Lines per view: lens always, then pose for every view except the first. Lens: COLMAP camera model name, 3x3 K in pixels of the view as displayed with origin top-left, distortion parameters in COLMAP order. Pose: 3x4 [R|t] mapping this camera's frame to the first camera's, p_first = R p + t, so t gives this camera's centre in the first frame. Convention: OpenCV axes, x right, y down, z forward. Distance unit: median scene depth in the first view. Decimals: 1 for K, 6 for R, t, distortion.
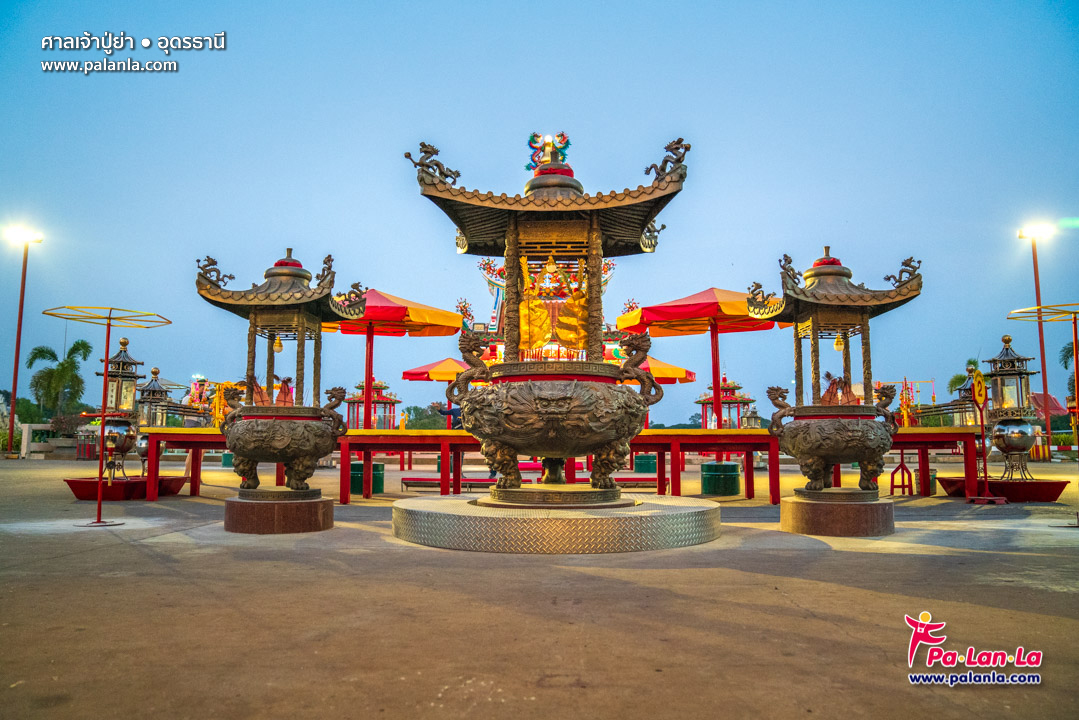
lens RADIAL K [[737.1, 0, 539.5], [0, 737.1, 360.0], [0, 0, 1]] dist [-0.051484, 0.001564]
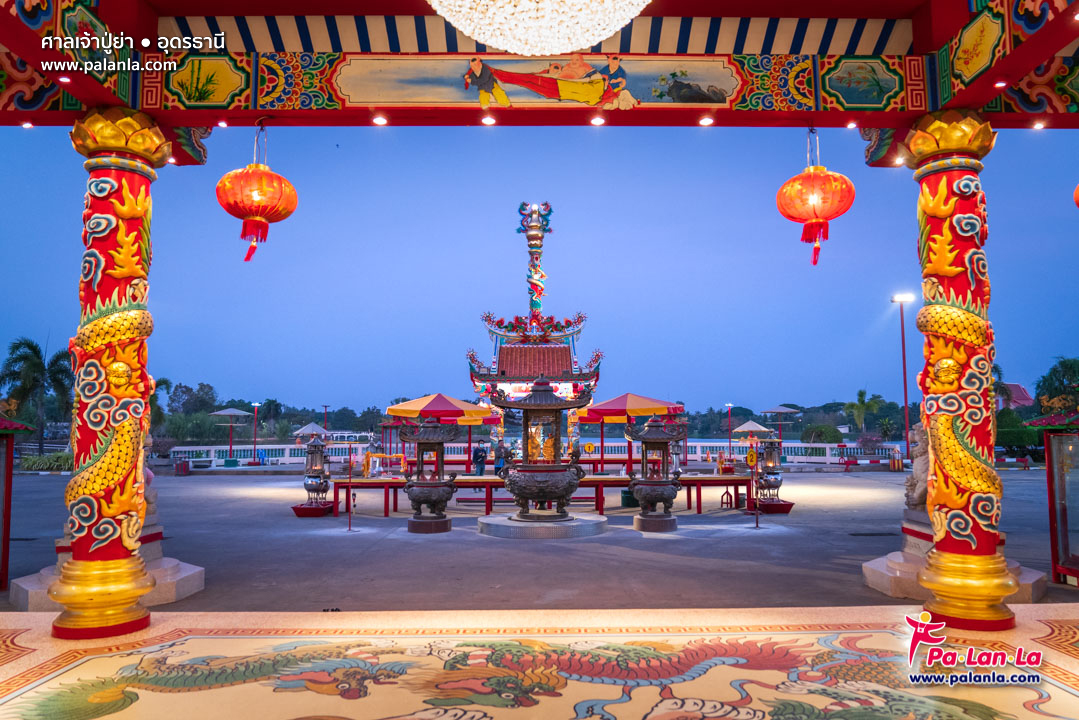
lens RADIAL K [[744.5, 0, 552.2], [0, 744.5, 364.0], [0, 0, 1]] dist [-0.000828, -0.000741]
pose [[0.999283, -0.002939, 0.037743, -0.009003], [0.001993, 0.999684, 0.025058, -0.089087], [-0.037804, -0.024965, 0.998973, -0.341724]]
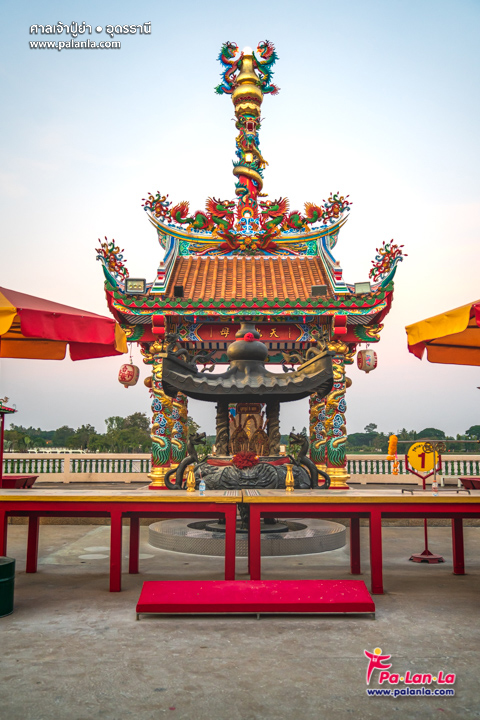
lens RADIAL K [[645.4, 0, 240.0], [0, 645.4, 360.0], [0, 0, 1]] dist [-0.003465, -0.001339]
pose [[0.999901, 0.002360, 0.013868, -0.004373], [-0.002018, 0.999695, -0.024628, 0.028182], [-0.013922, 0.024597, 0.999600, 0.476252]]
